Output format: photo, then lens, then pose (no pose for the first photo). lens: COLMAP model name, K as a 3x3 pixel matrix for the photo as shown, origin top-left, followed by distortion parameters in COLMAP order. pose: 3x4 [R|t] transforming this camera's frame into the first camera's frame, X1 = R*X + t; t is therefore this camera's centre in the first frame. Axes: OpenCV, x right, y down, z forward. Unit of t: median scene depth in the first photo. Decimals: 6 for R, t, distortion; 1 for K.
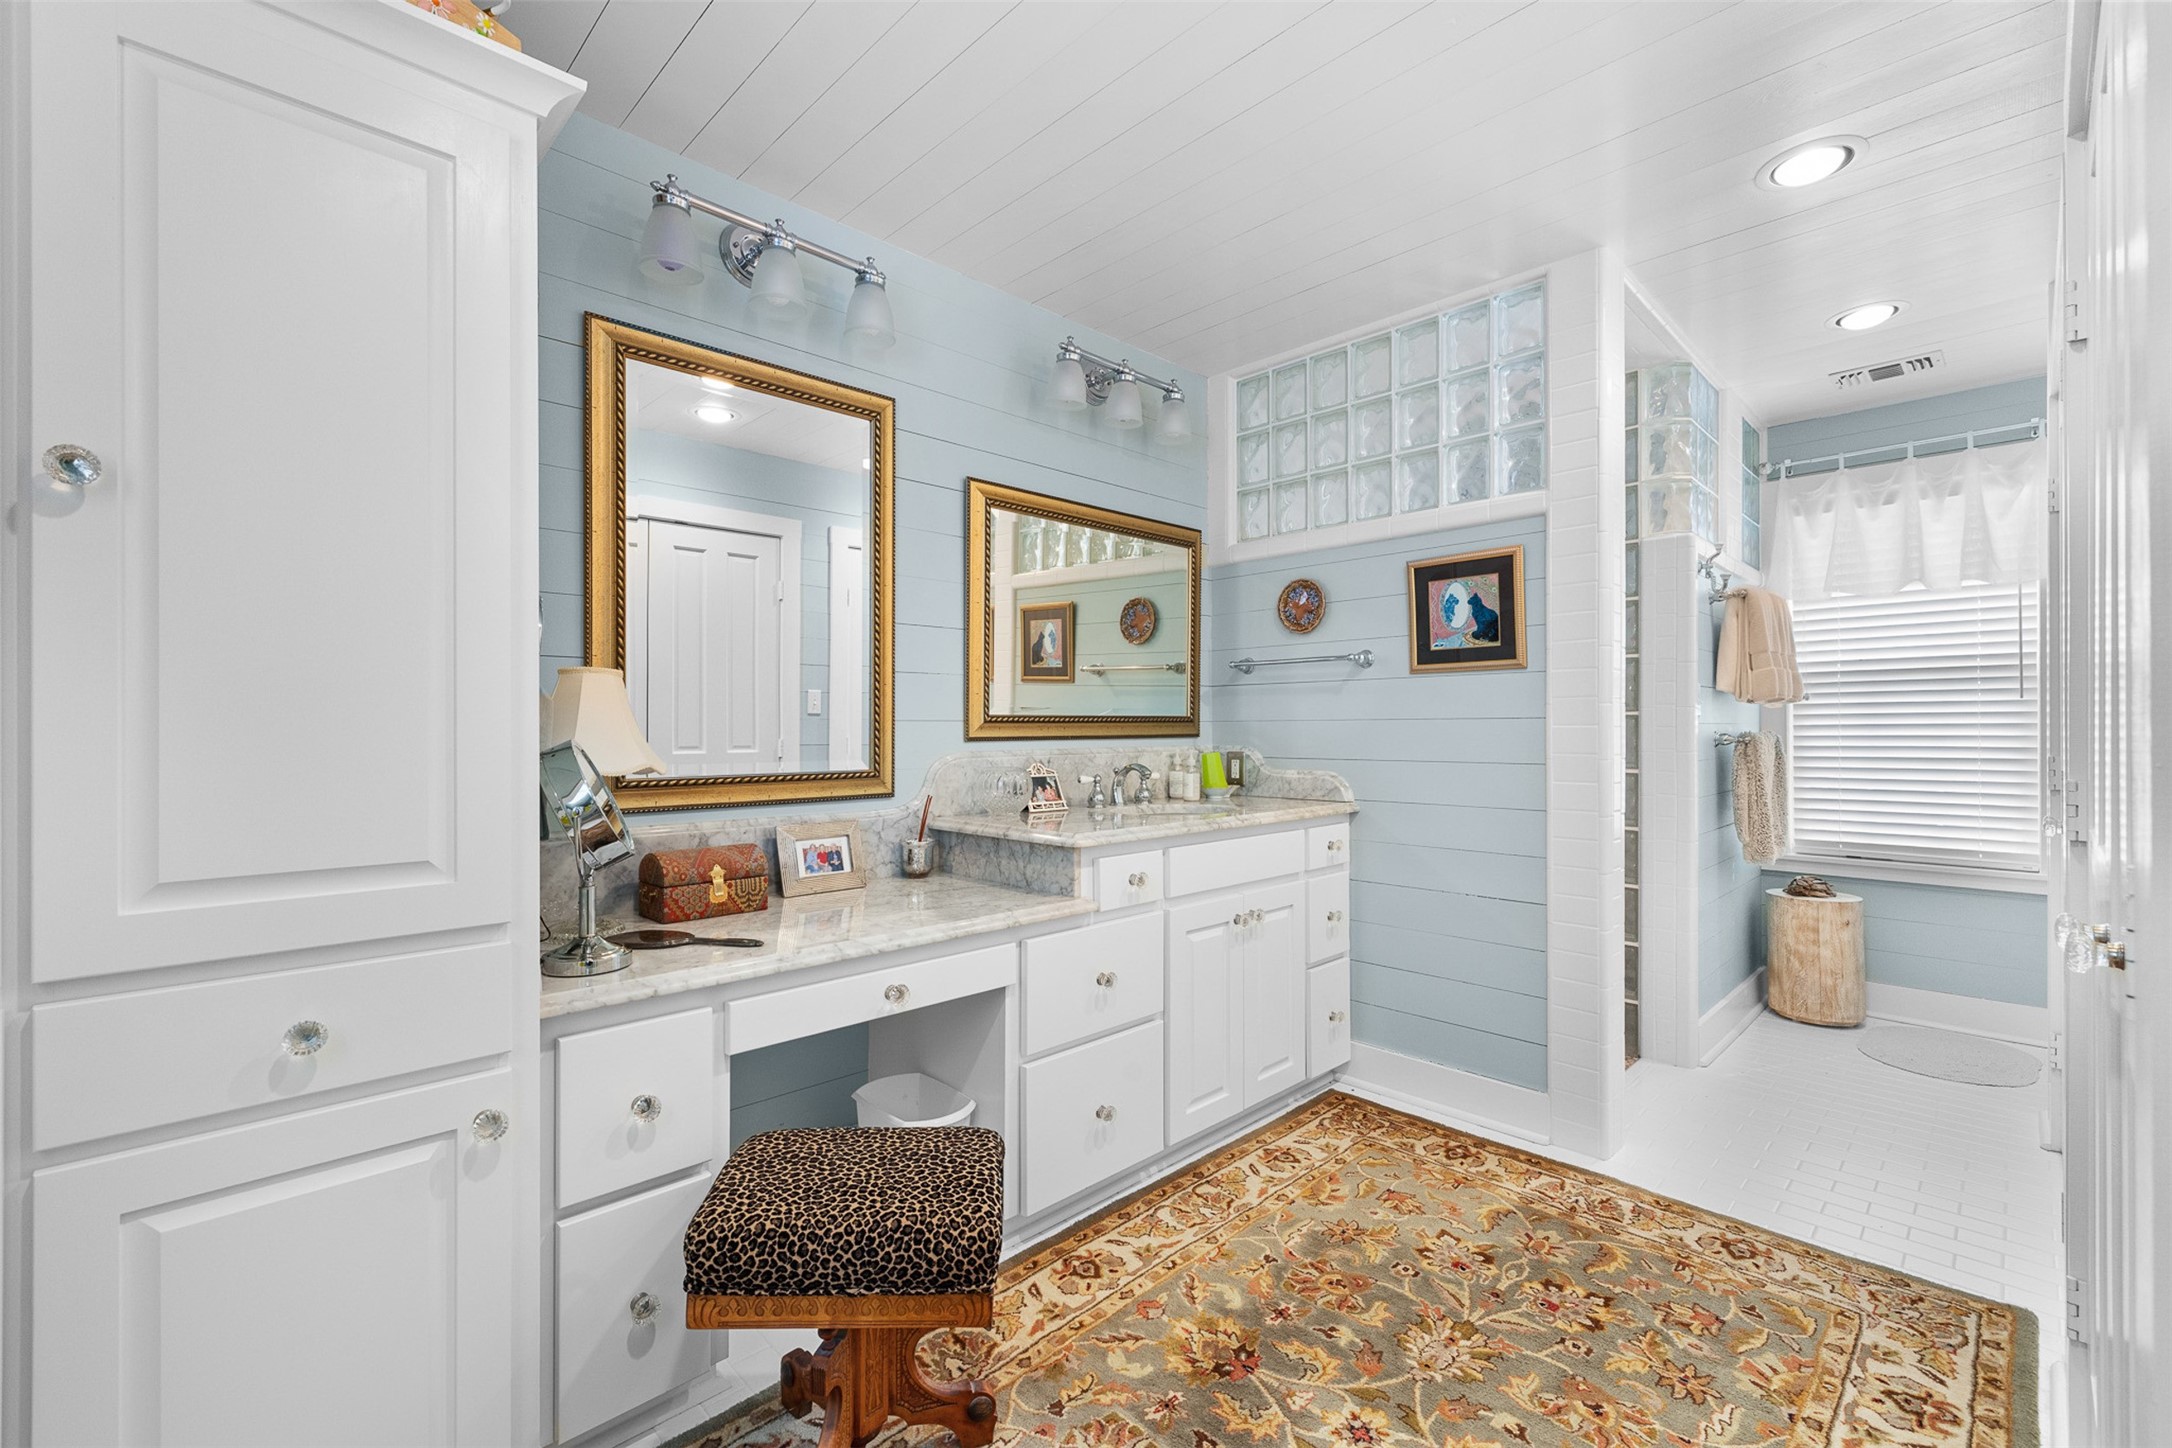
lens RADIAL K [[938.1, 0, 1086.0], [0, 938.1, 724.0], [0, 0, 1]] dist [0.002123, 0.000214]
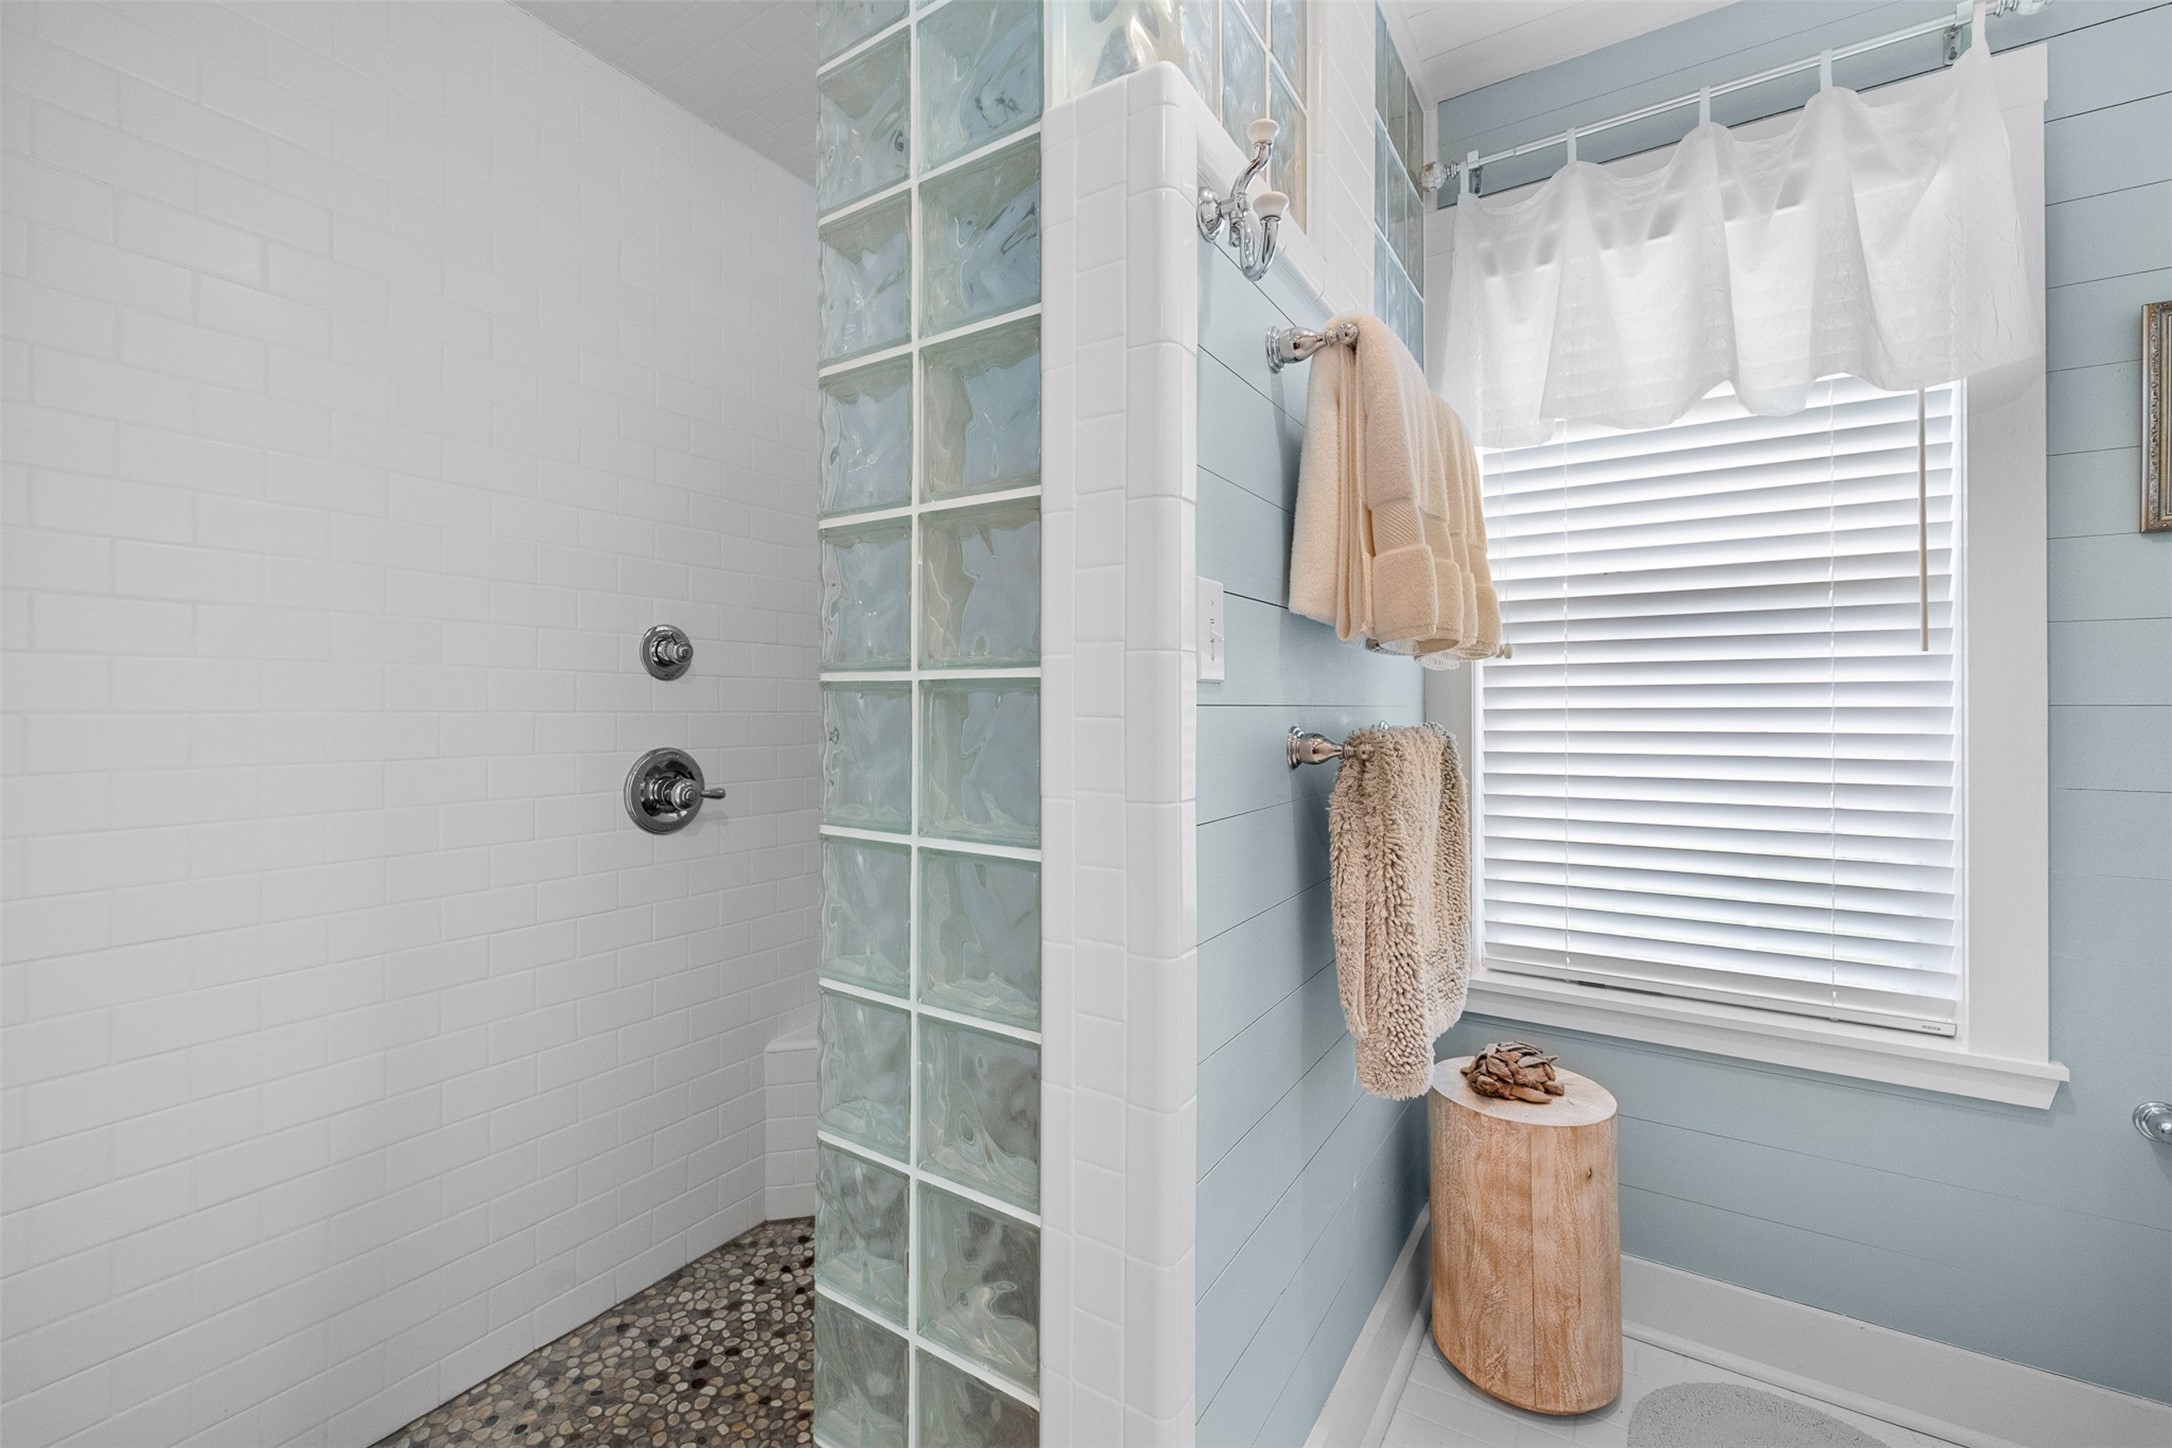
lens RADIAL K [[943.0, 0, 1081.4], [0, 943.0, 700.8], [0, 0, 1]] dist [-0.000646, 0.000306]
pose [[0.973448, 0.005206, 0.228848, 0.475691], [-0.004162, 0.999979, -0.005044, -0.000135], [-0.228869, 0.003958, 0.973449, 0.620713]]
